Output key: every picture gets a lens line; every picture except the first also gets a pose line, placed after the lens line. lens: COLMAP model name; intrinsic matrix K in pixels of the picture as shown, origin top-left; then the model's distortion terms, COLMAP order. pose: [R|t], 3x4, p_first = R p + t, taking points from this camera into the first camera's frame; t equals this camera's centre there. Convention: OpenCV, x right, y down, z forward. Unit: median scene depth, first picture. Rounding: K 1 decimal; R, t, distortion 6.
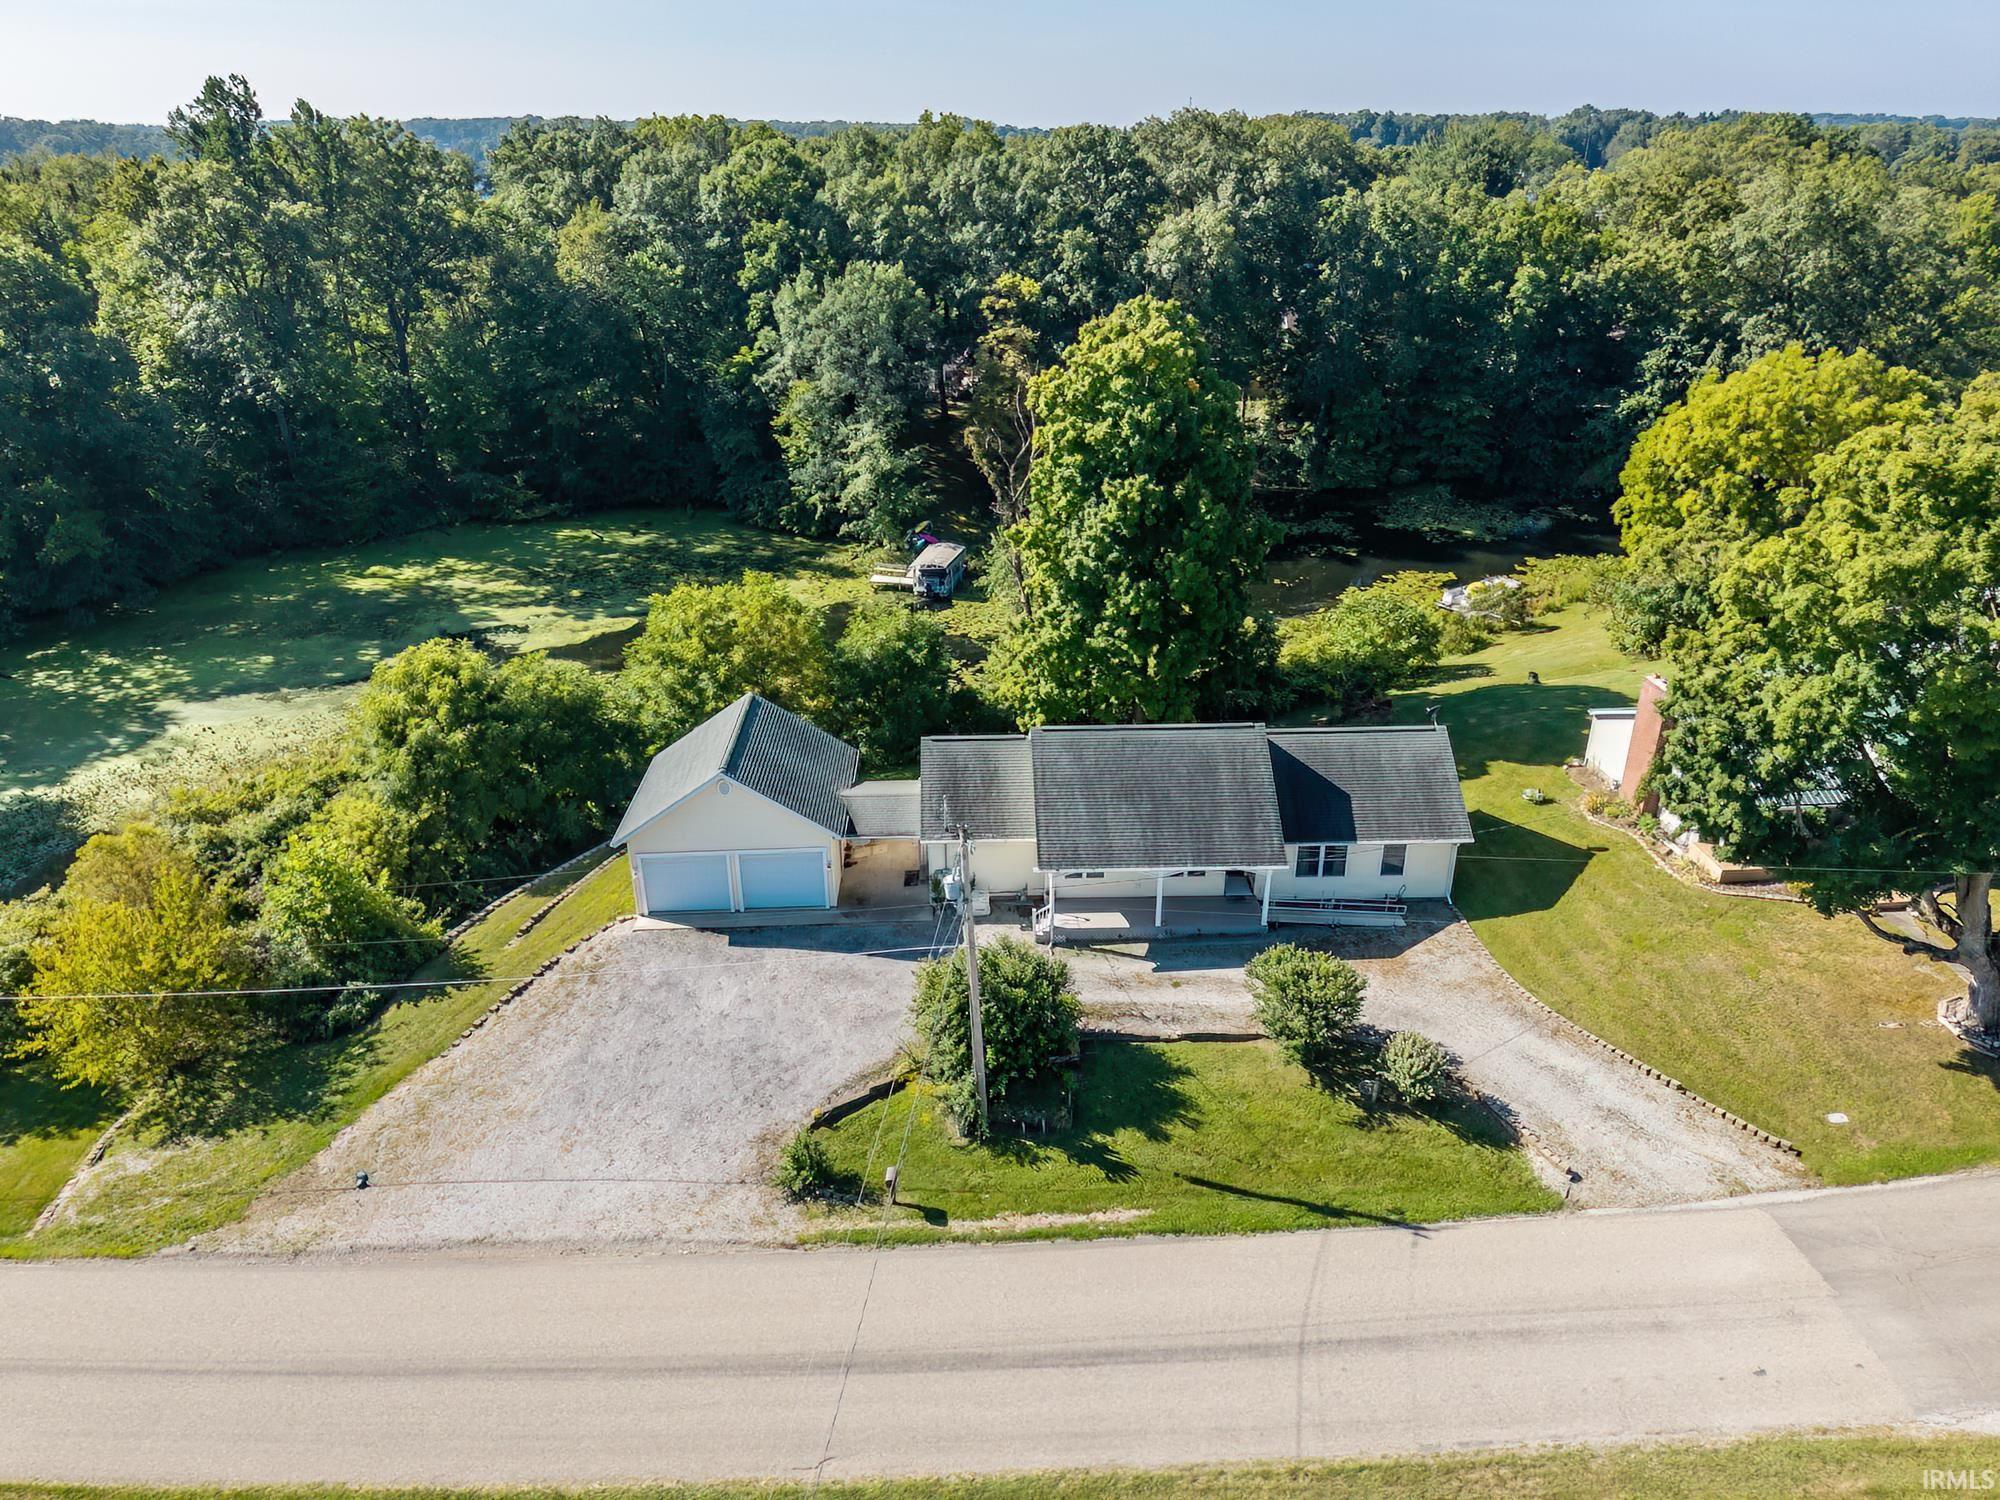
lens RADIAL K [[1334.5, 0, 1004.3], [0, 1334.5, 747.7], [0, 0, 1]] dist [0.039140, -0.026894]
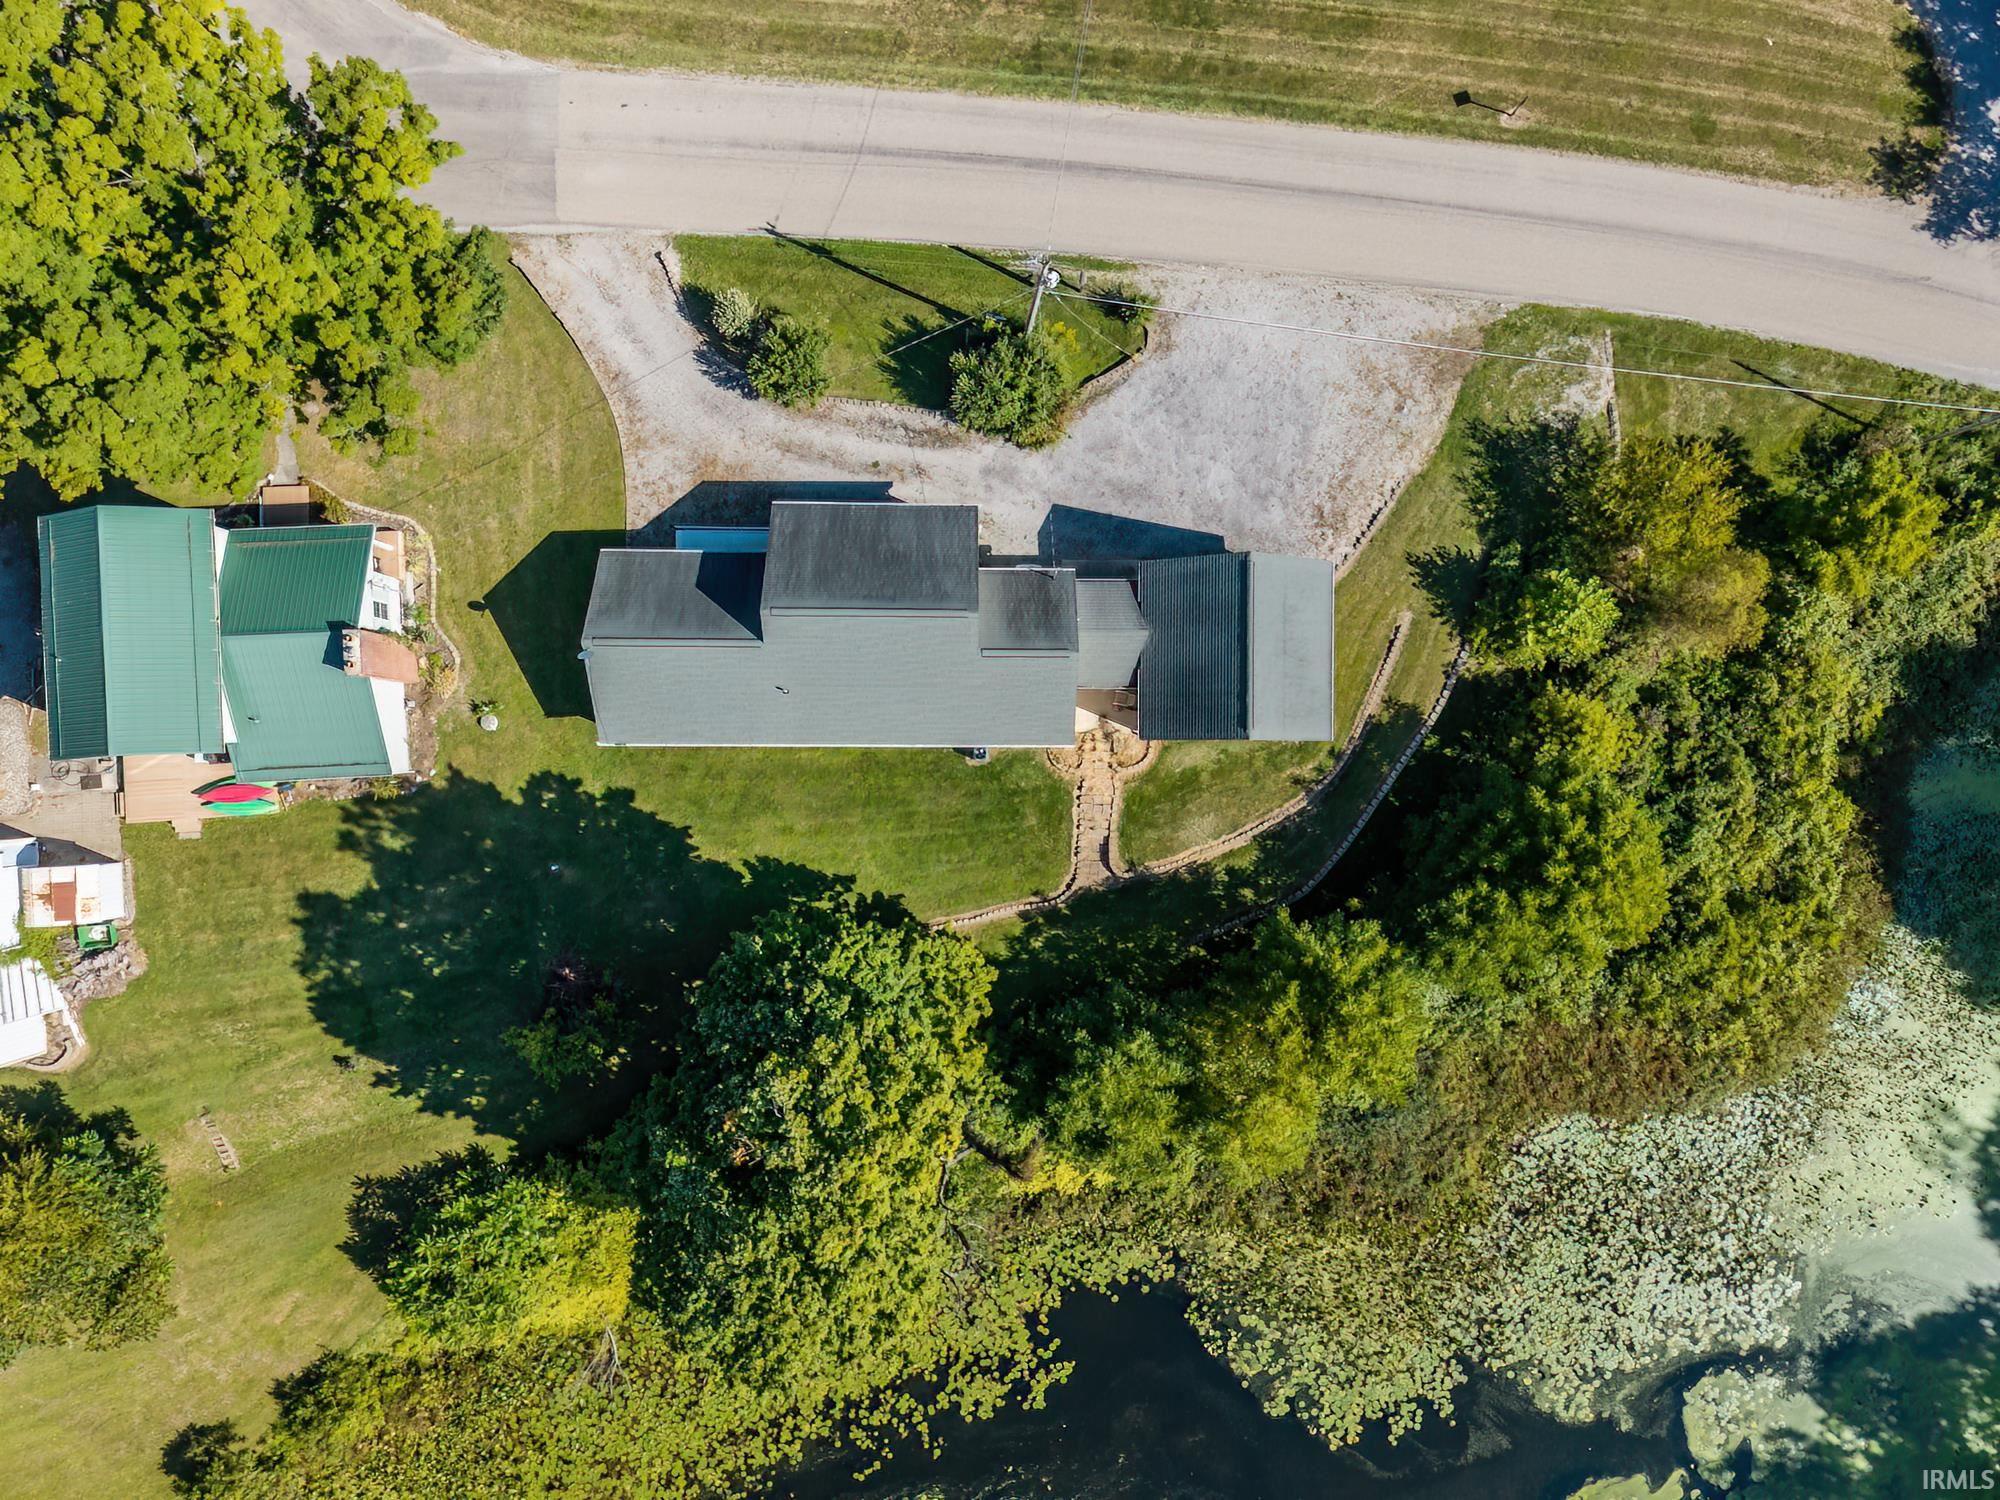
lens RADIAL K [[1334.5, 0, 1004.3], [0, 1334.5, 747.7], [0, 0, 1]] dist [0.039140, -0.026894]
pose [[-0.999141, -0.036567, -0.019497, 0.016230], [-0.003118, -0.402809, 0.915279, -1.059152], [-0.041323, 0.914553, 0.402349, 0.668381]]
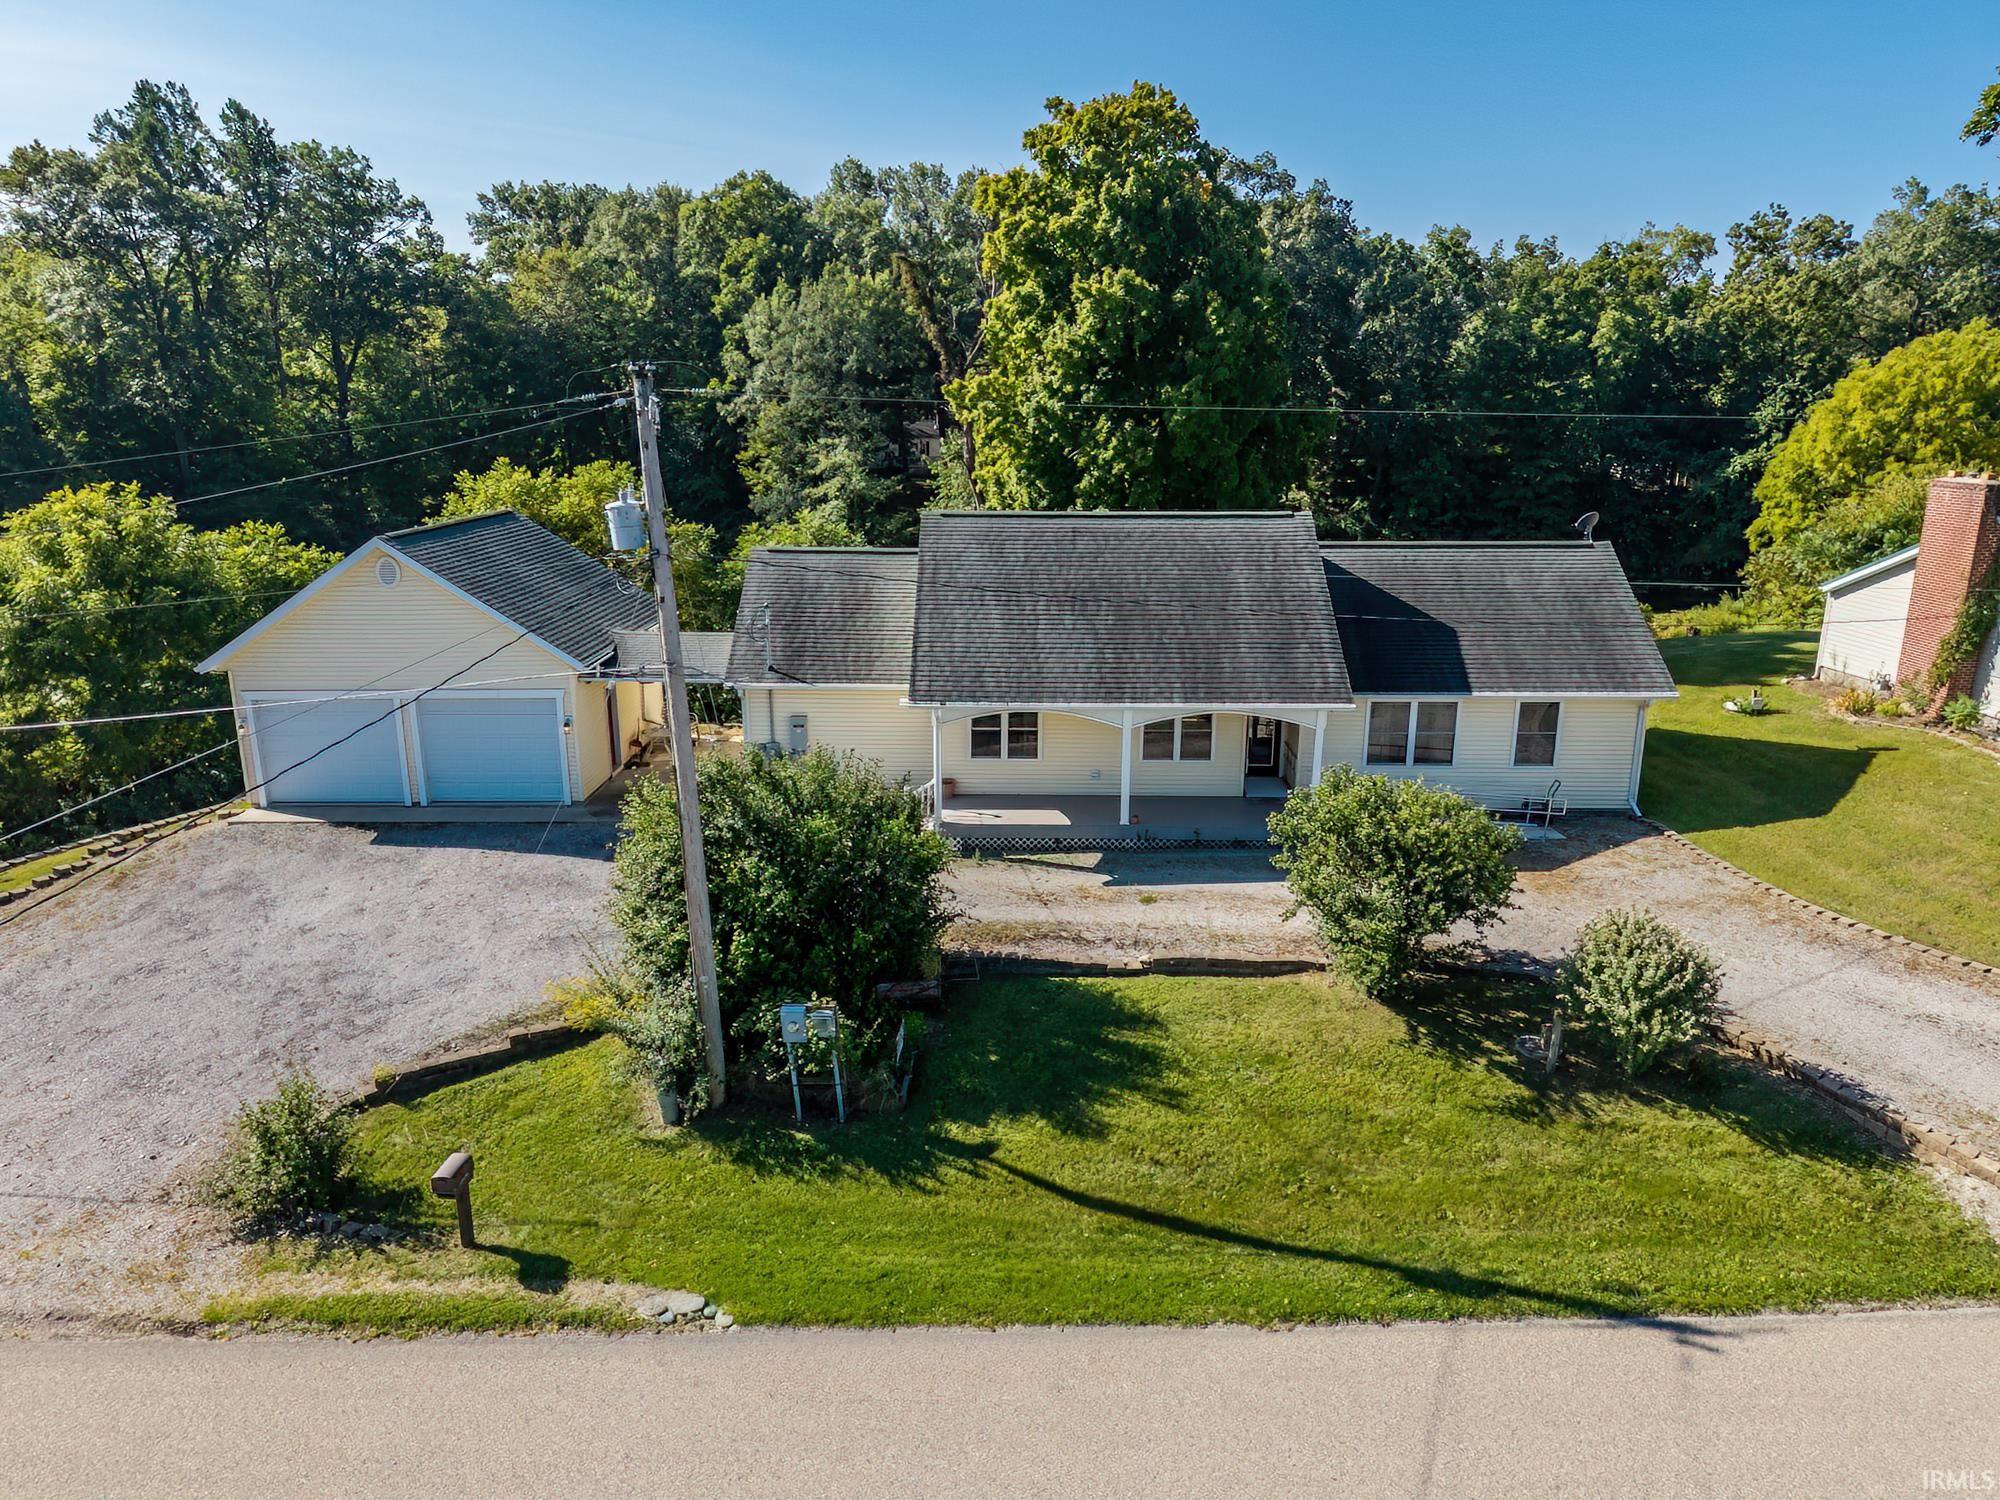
lens RADIAL K [[1334.5, 0, 1004.3], [0, 1334.5, 747.7], [0, 0, 1]] dist [0.039140, -0.026894]
pose [[0.999057, 0.017976, -0.039530, 0.084350], [-0.024441, 0.985192, -0.169706, 0.194469], [0.035895, 0.170512, 0.984702, 0.423290]]
